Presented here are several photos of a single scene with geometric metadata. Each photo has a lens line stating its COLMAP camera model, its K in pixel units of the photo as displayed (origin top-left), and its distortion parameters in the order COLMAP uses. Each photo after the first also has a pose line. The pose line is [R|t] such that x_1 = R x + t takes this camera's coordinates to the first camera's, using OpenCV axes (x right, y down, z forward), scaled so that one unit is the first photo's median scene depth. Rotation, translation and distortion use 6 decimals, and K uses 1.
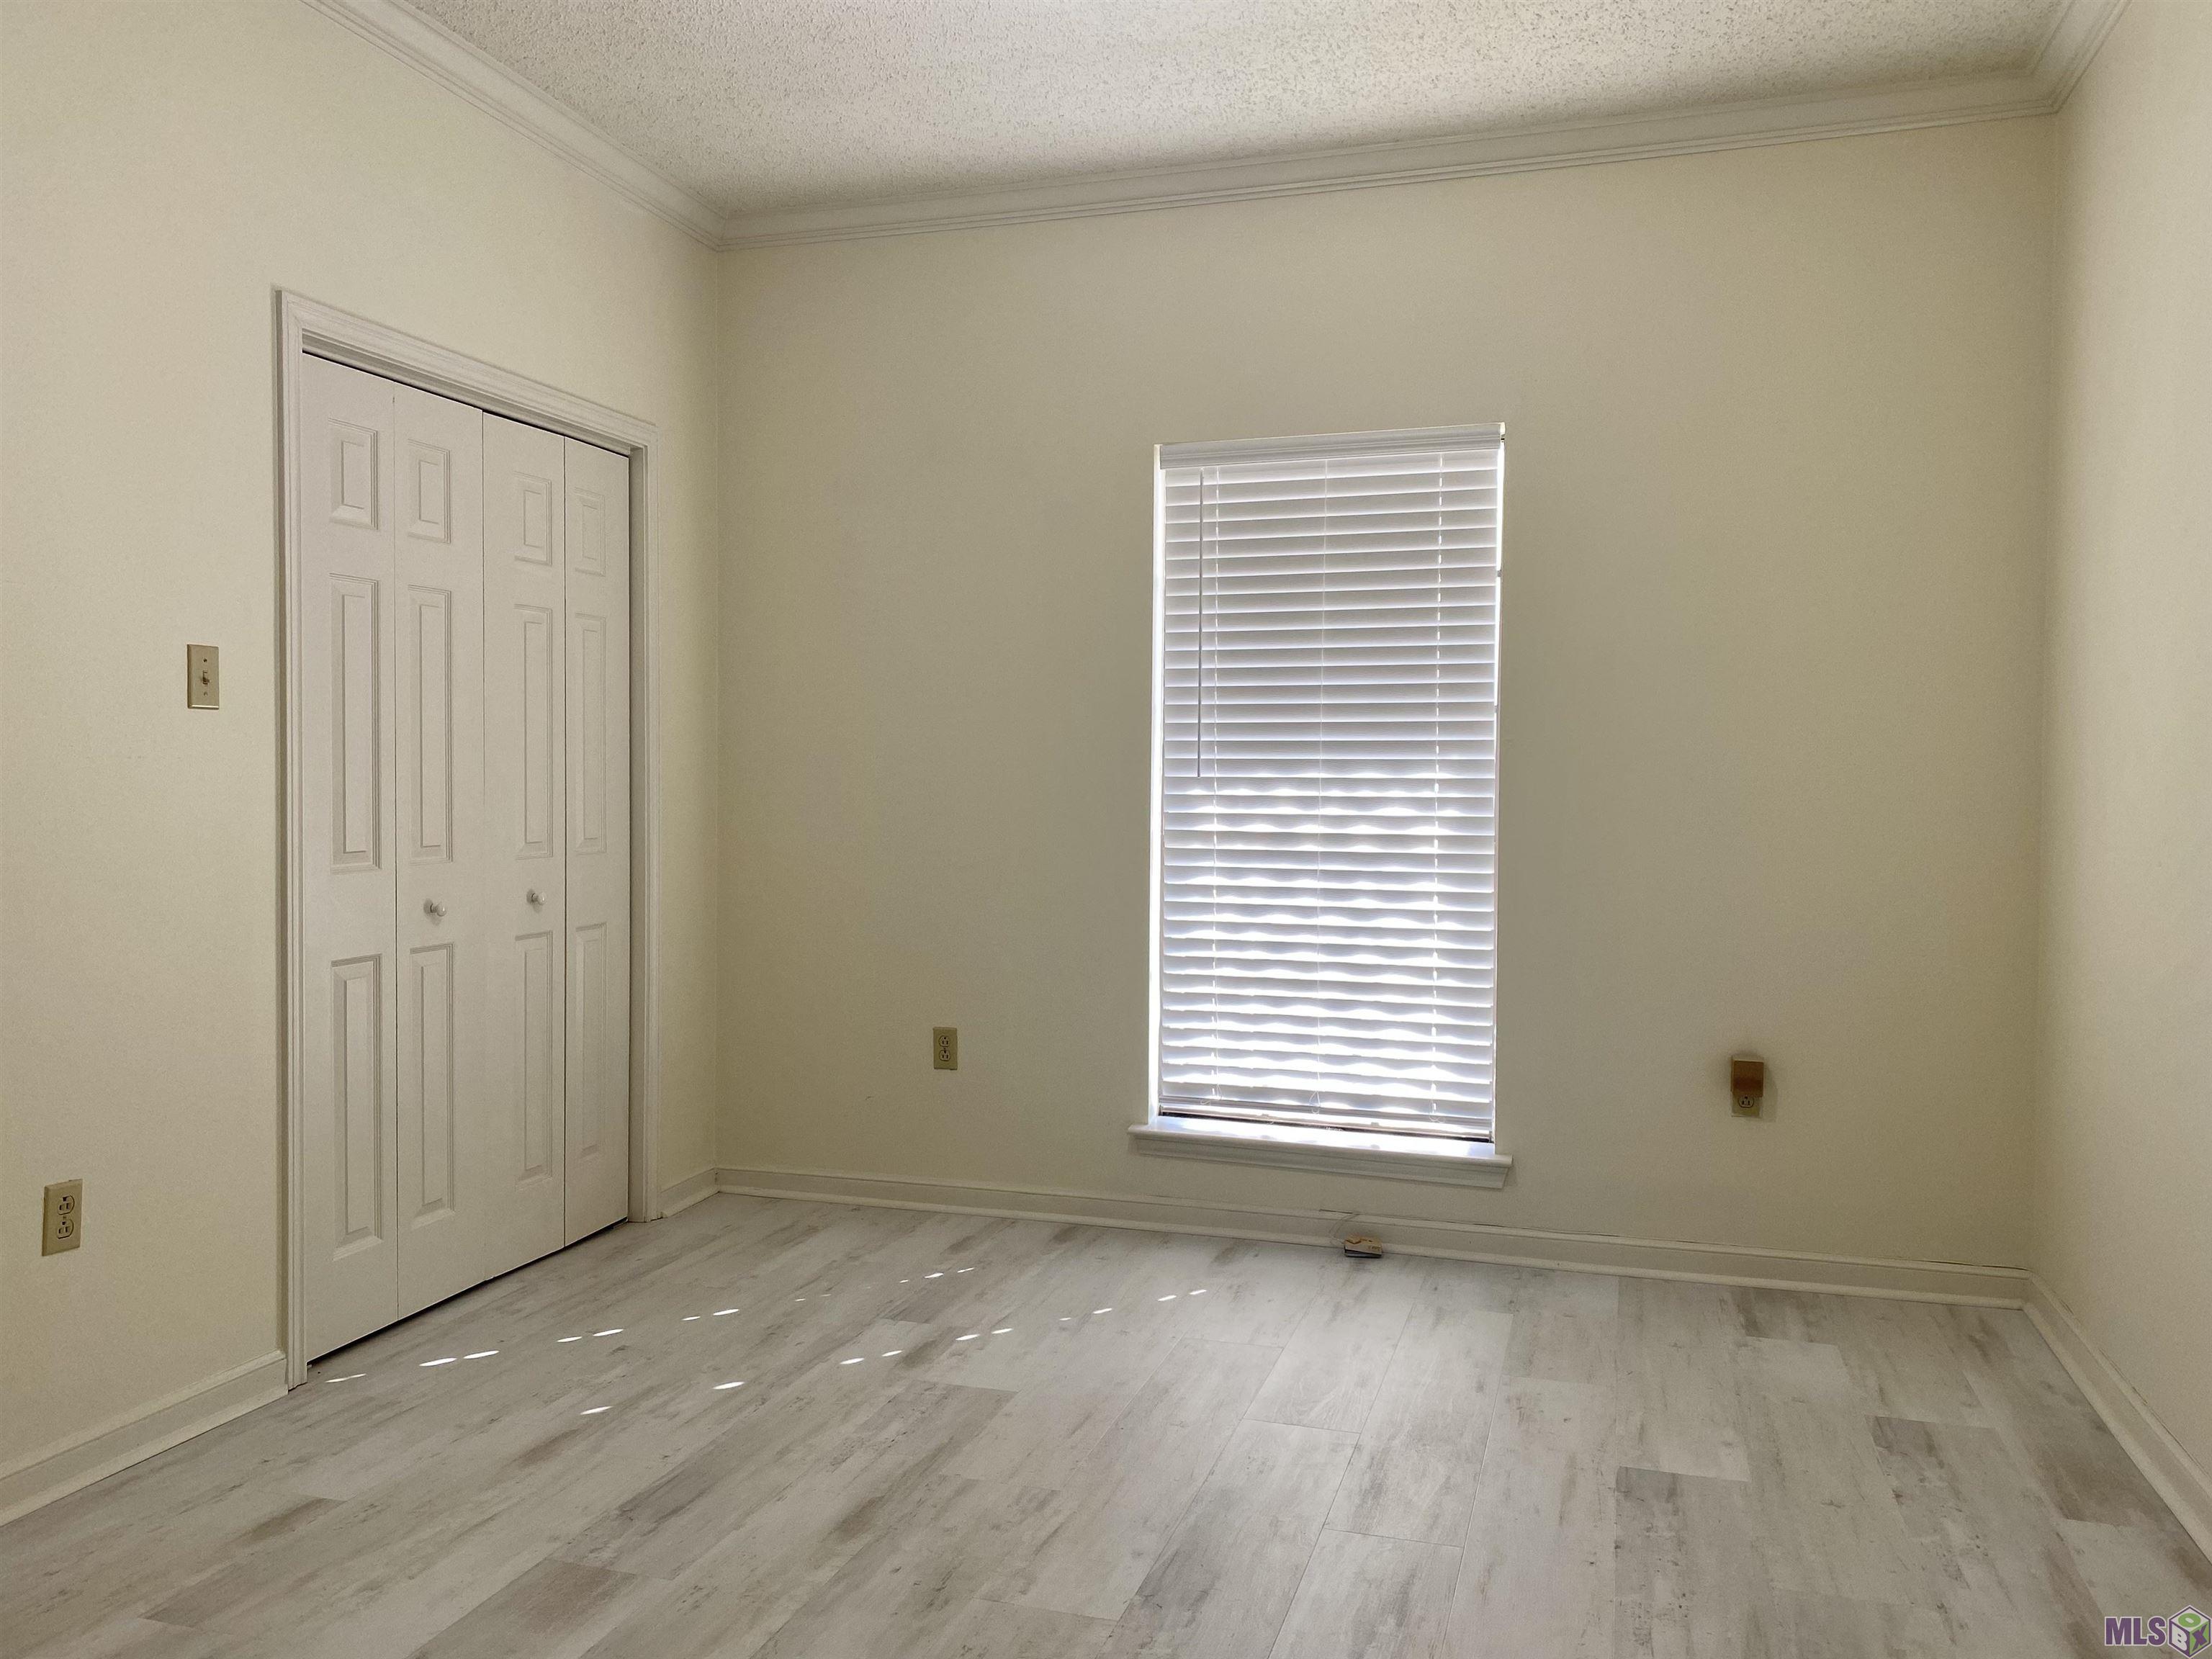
lens RADIAL K [[1703.3, 0, 1100.0], [0, 1703.3, 807.4], [0, 0, 1]] dist [0.069458, -0.065257]
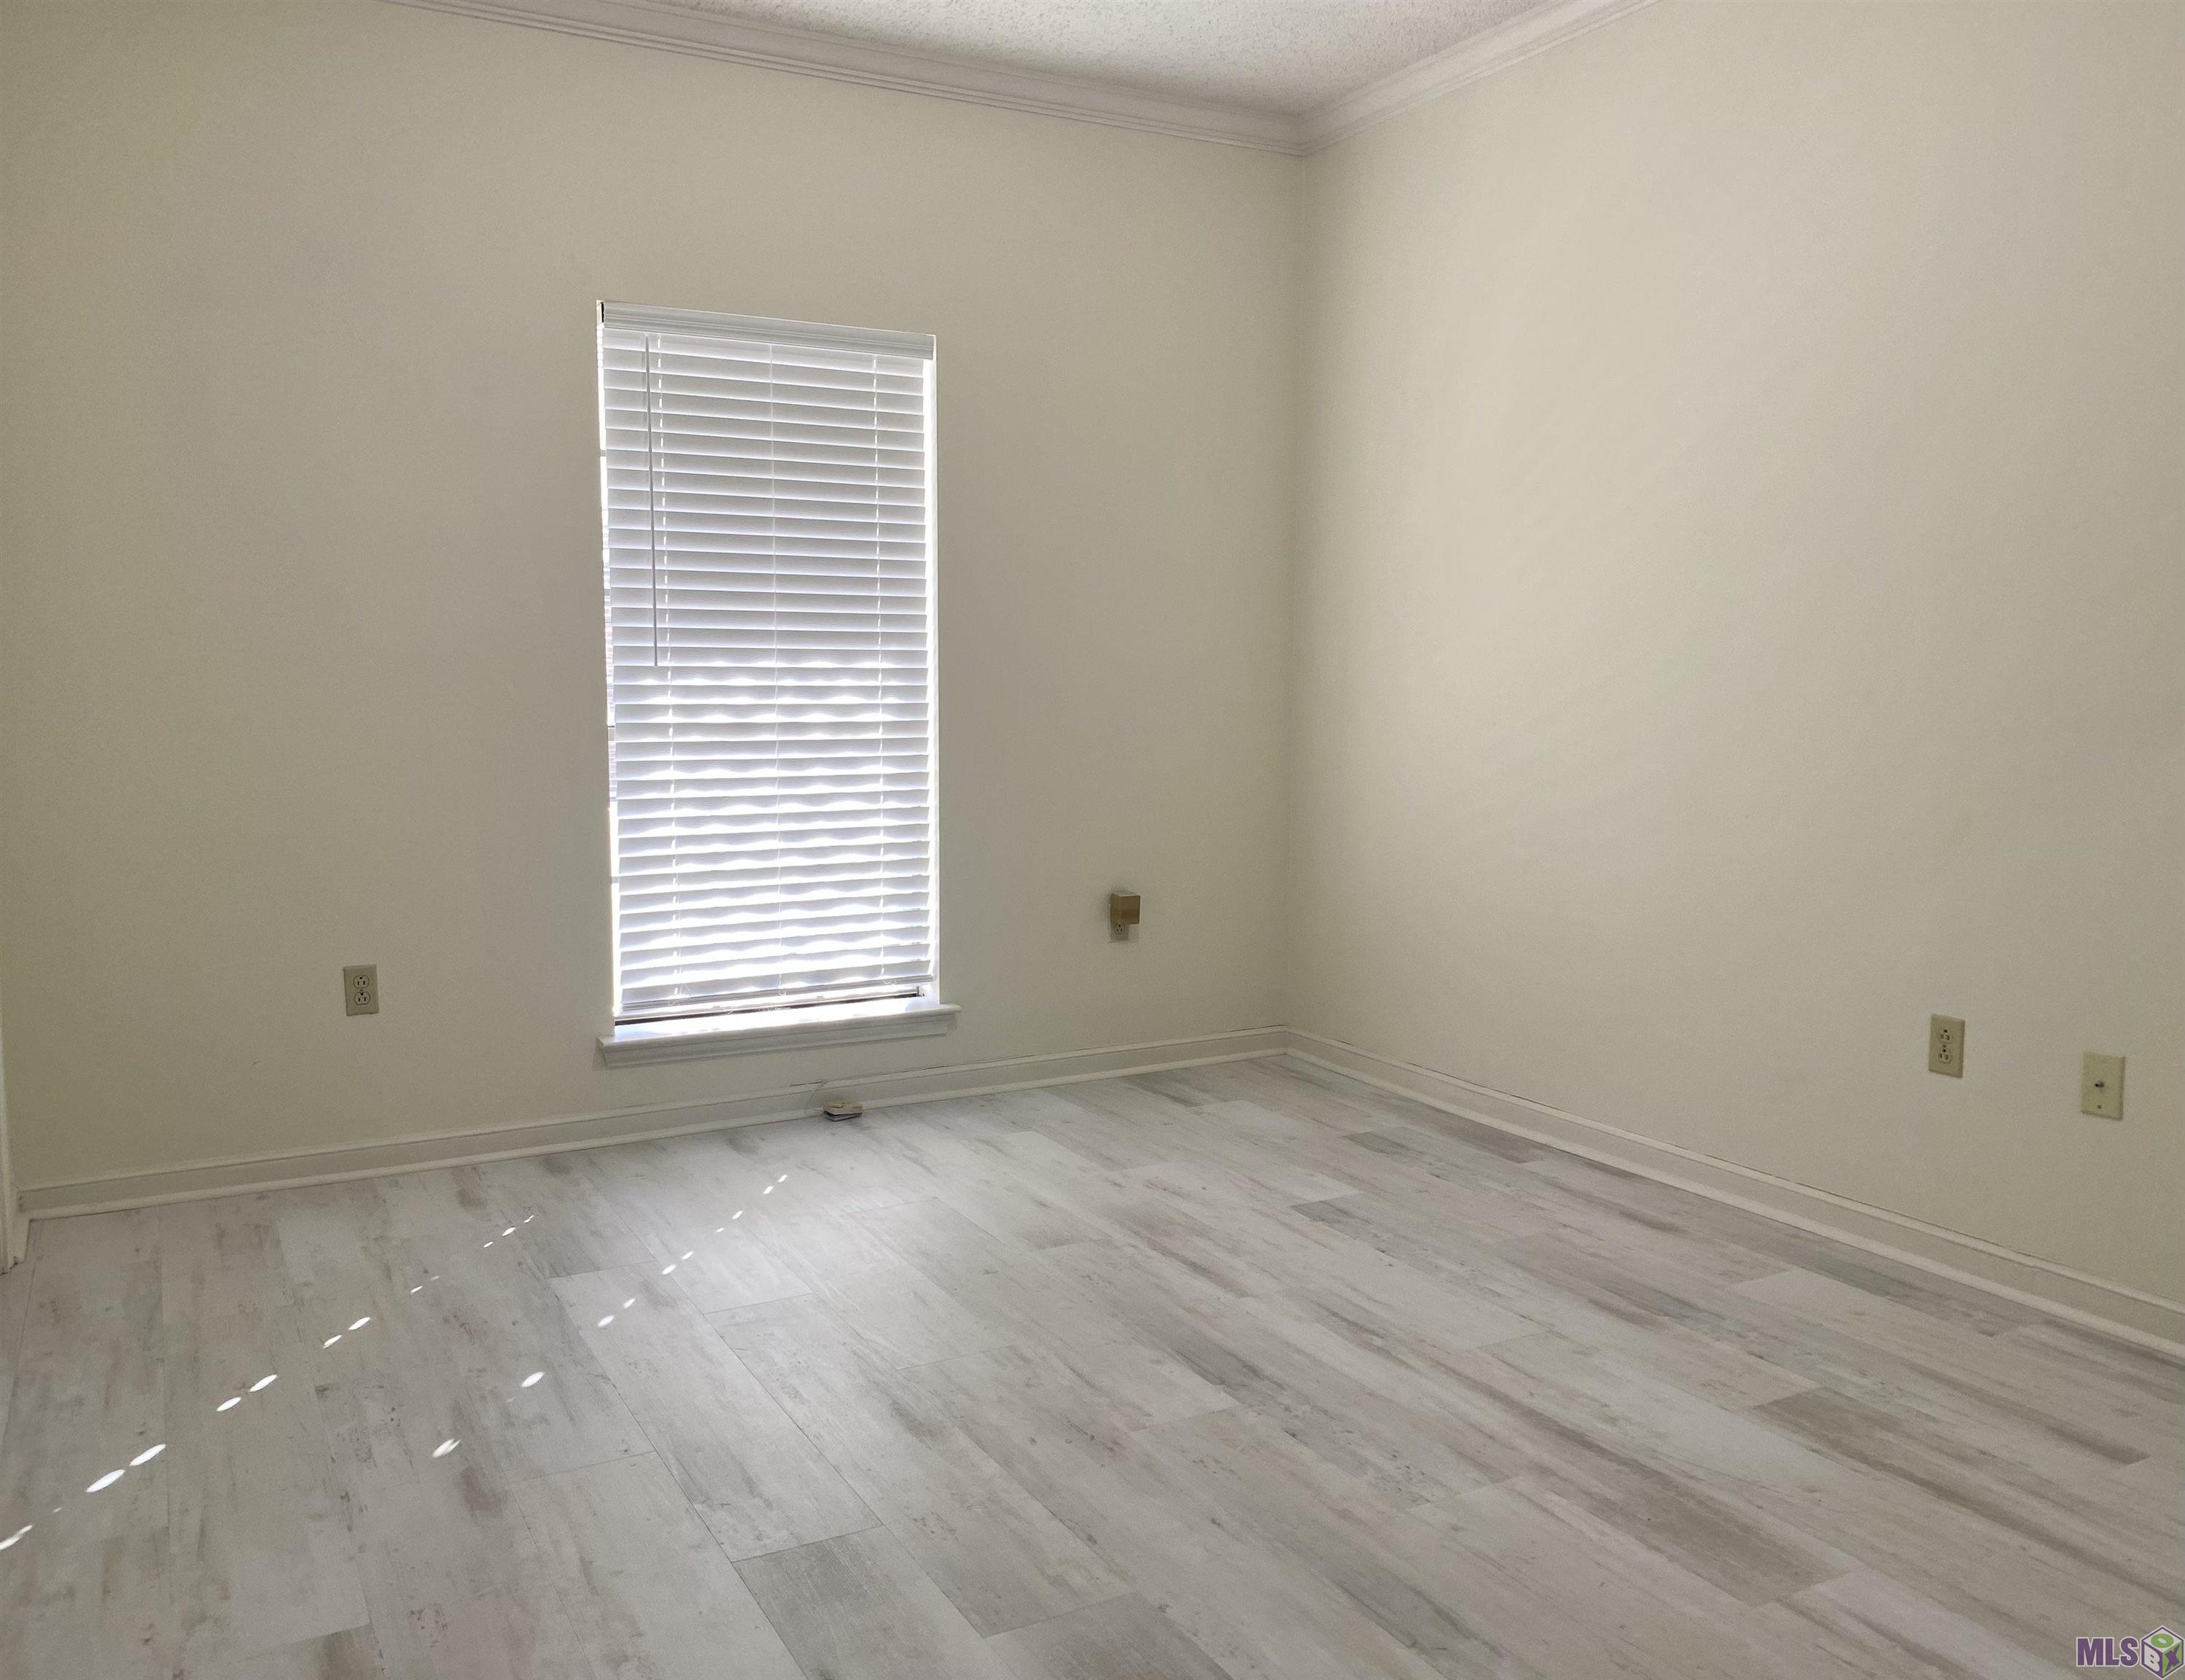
lens RADIAL K [[1700.5, 0, 1091.3], [0, 1700.5, 833.5], [0, 0, 1]] dist [0.062589, -0.040404]
pose [[0.695104, -0.076363, 0.714842, -0.478847], [0.012570, 0.995482, 0.094119, -0.012254], [-0.718800, -0.056437, 0.692923, 0.163860]]
